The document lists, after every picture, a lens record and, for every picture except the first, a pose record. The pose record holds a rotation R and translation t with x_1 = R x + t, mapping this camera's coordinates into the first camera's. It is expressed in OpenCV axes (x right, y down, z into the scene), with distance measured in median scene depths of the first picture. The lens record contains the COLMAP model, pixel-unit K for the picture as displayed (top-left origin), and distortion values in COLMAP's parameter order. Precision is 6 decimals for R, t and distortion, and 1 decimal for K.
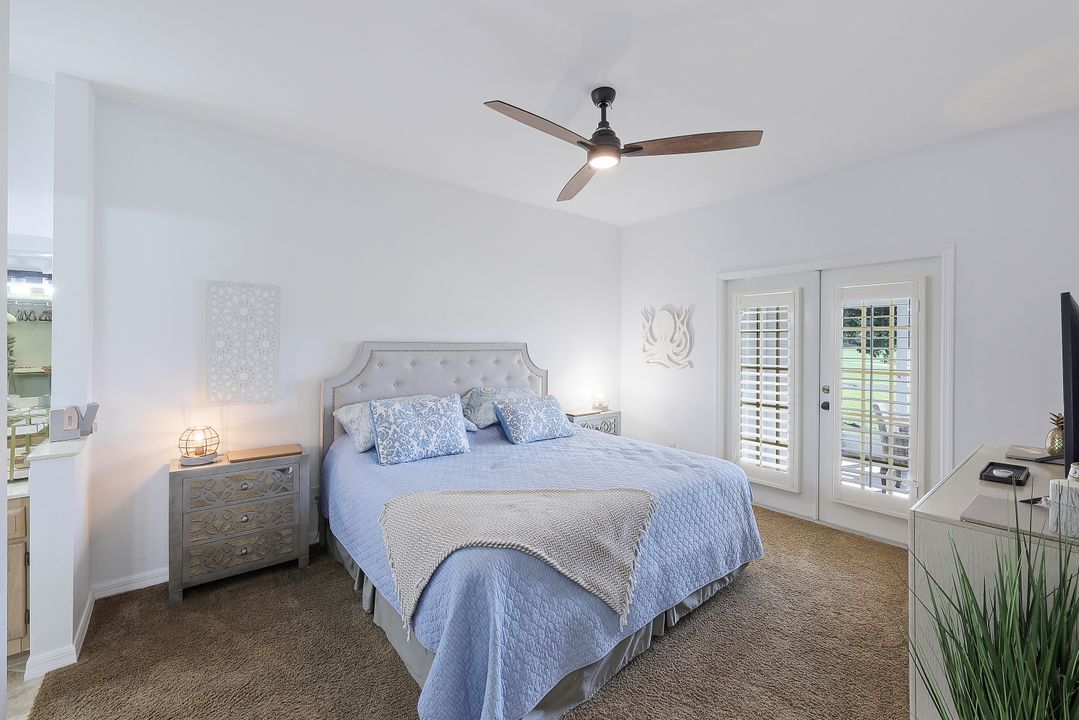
lens RADIAL K [[442.7, 0, 536.9], [0, 442.7, 348.7], [0, 0, 1]] dist [-0.002195, -0.000344]
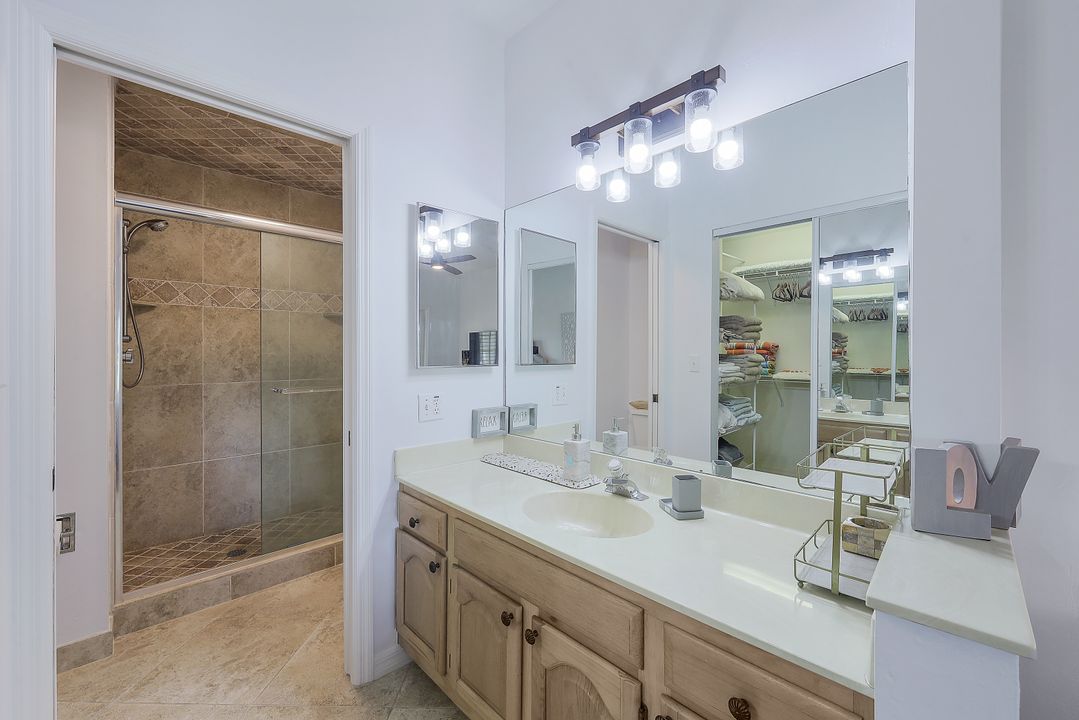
lens RADIAL K [[442.7, 0, 536.9], [0, 442.7, 348.7], [0, 0, 1]] dist [-0.002195, -0.000344]
pose [[0.086626, -0.015657, -0.996118, -0.256095], [-0.005819, 0.999851, -0.016222, 0.021815], [0.996224, 0.007202, 0.086522, 0.219697]]
